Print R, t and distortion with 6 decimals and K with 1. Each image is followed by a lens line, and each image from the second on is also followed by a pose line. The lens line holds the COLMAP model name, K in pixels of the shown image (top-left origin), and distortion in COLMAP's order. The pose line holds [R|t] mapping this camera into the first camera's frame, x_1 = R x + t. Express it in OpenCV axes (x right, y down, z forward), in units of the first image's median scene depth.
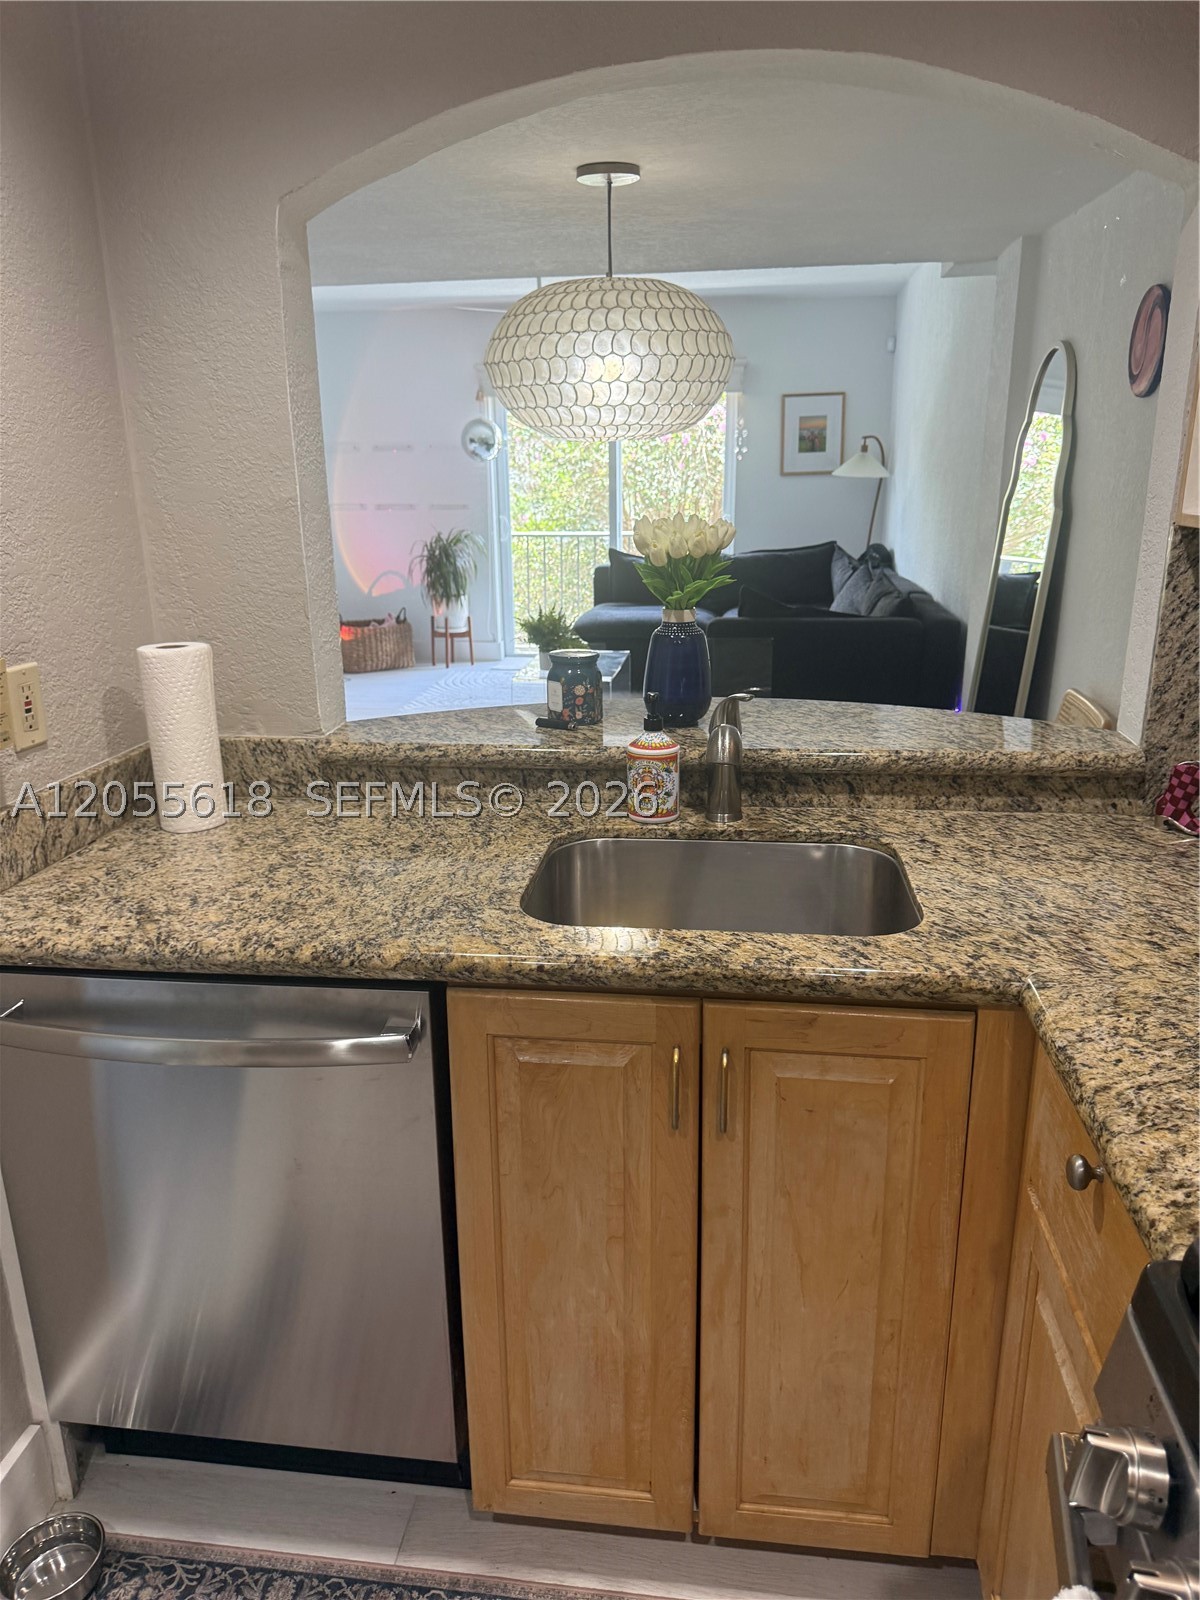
lens RADIAL K [[1126.0, 0, 594.6], [0, 1126.0, 801.2], [0, 0, 1]] dist [0.164067, -0.301341]
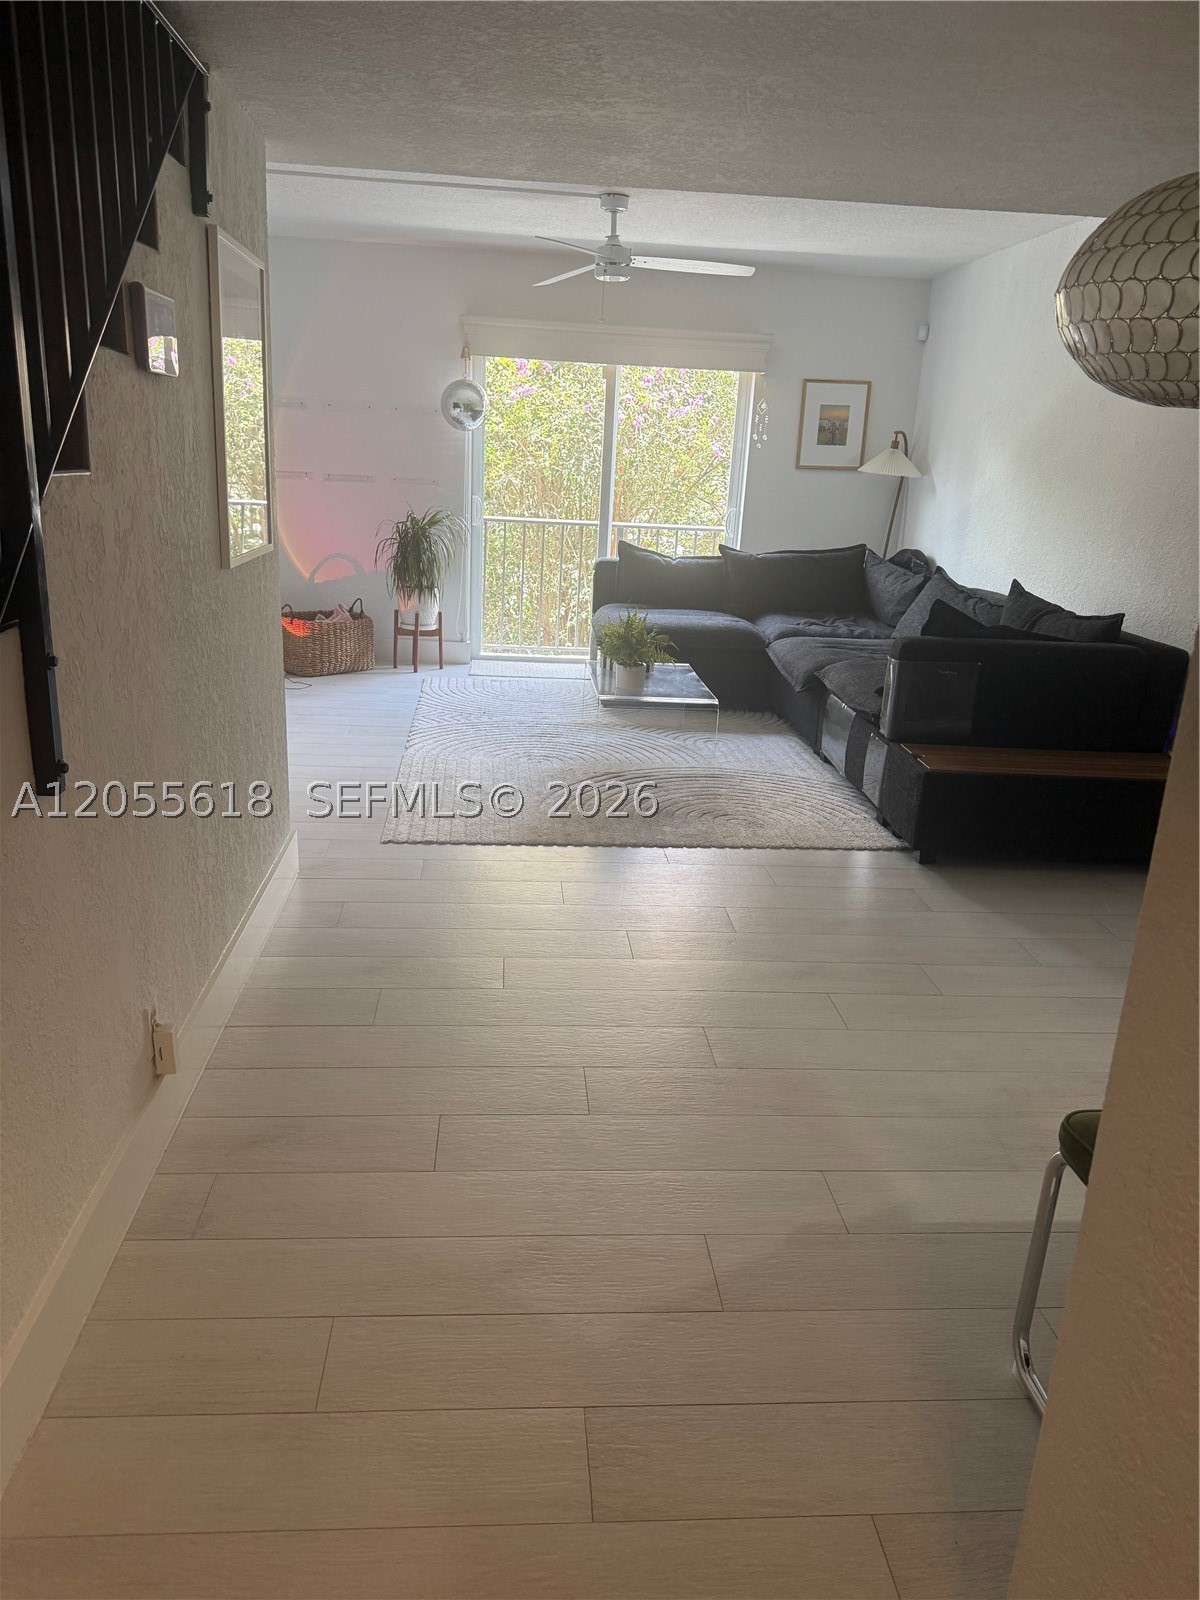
lens RADIAL K [[1126.0, 0, 594.6], [0, 1126.0, 801.2], [0, 0, 1]] dist [0.164067, -0.301341]
pose [[0.978842, -0.000018, 0.204615, -0.178722], [-0.002330, 0.999934, 0.011237, -0.031518], [-0.204602, -0.011476, 0.978778, 0.143223]]
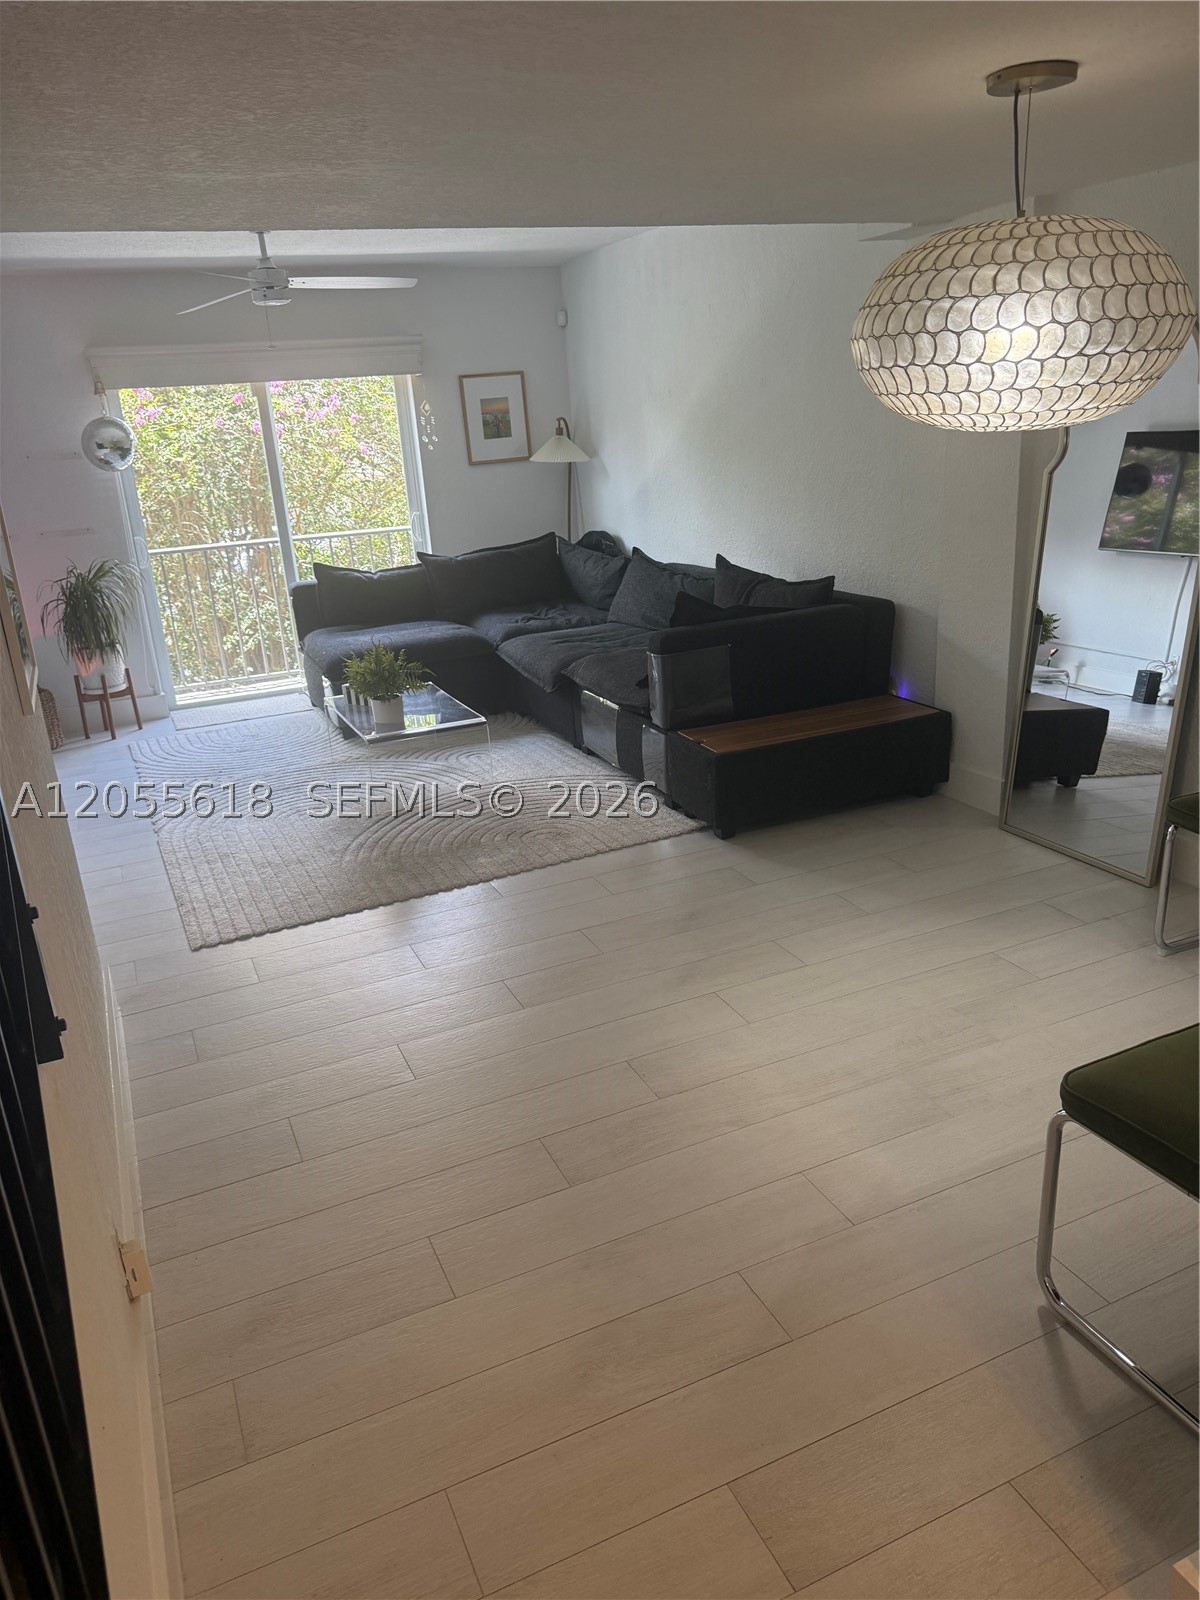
lens RADIAL K [[1126.0, 0, 594.6], [0, 1126.0, 801.2], [0, 0, 1]] dist [0.164067, -0.301341]
pose [[0.854773, -0.209967, 0.474633, -0.238749], [0.201719, 0.977015, 0.068932, -0.066571], [-0.478197, 0.036821, 0.877481, 0.166137]]
